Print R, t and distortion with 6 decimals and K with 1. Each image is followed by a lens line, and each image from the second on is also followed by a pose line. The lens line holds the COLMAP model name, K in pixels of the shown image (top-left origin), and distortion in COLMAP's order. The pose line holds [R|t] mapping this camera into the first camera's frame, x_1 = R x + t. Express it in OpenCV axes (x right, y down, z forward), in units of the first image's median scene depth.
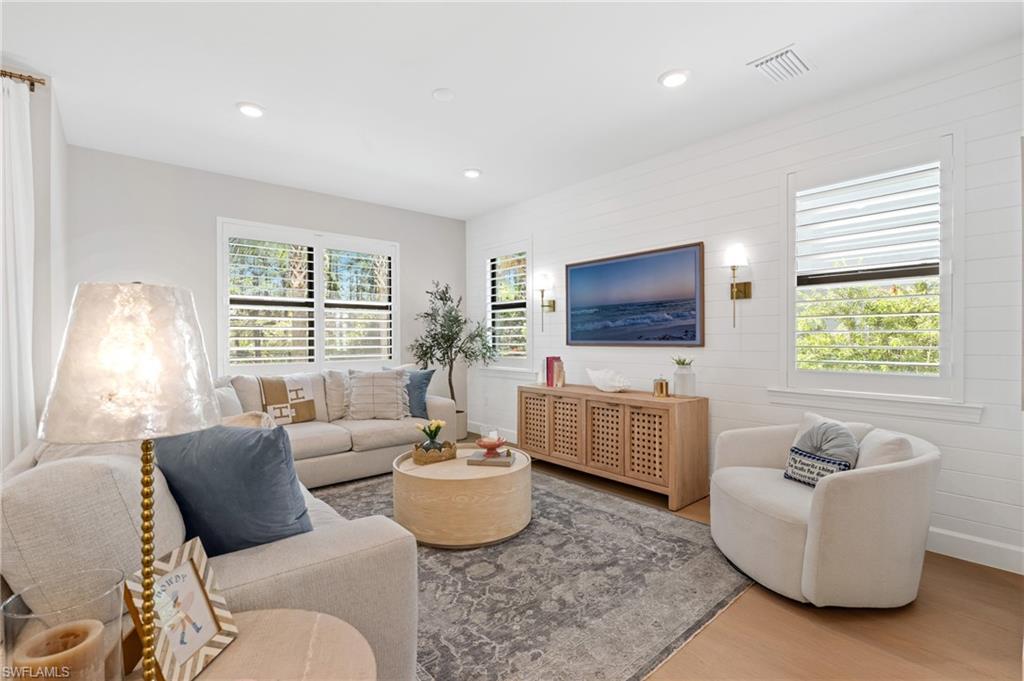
lens RADIAL K [[458.2, 0, 512.0], [0, 458.2, 340.5], [0, 0, 1]] dist [-0.003089, 0.000021]
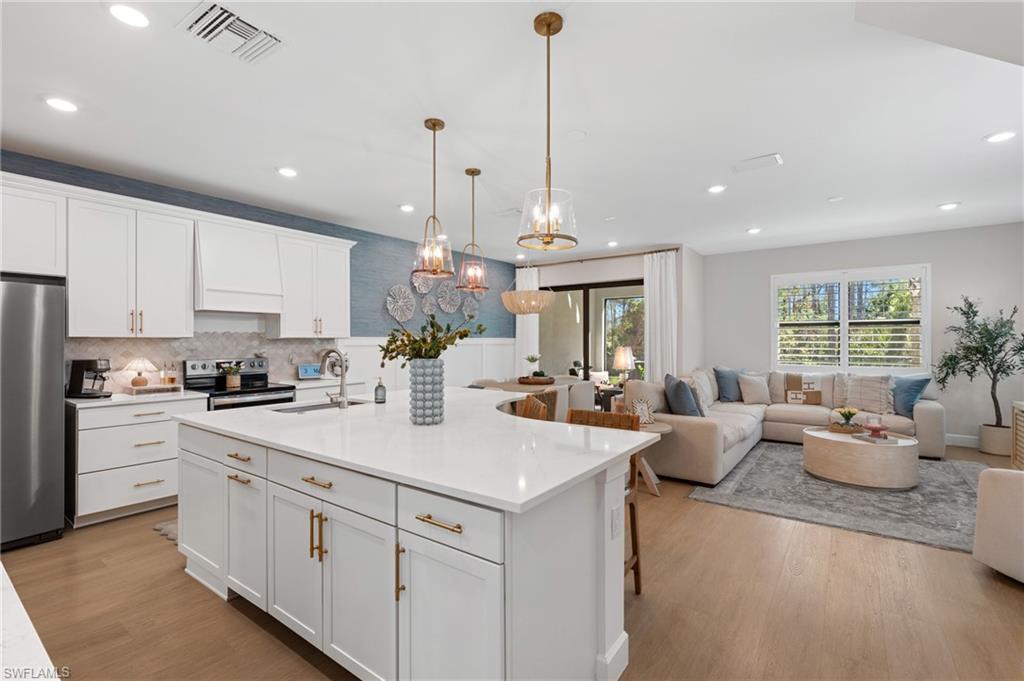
lens RADIAL K [[458.2, 0, 512.0], [0, 458.2, 340.5], [0, 0, 1]] dist [-0.003089, 0.000021]
pose [[0.223858, 0.002825, -0.974618, 0.792702], [-0.004898, 0.999986, 0.001773, -0.032034], [0.974609, 0.004377, 0.223869, -0.305271]]
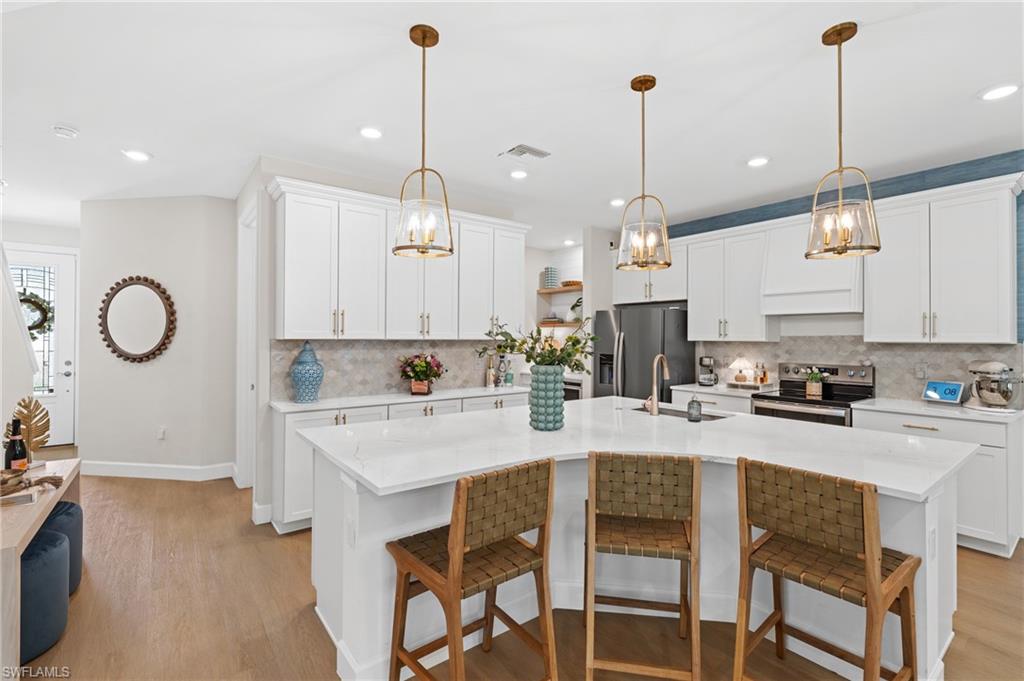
lens RADIAL K [[460.3, 0, 512.8], [0, 460.3, 334.1], [0, 0, 1]] dist [-0.004249, 0.000137]
pose [[-0.998276, -0.000156, 0.058700, 0.199975], [-0.000278, 0.999998, -0.002074, -0.047660], [-0.058699, -0.002087, -0.998274, 0.326428]]
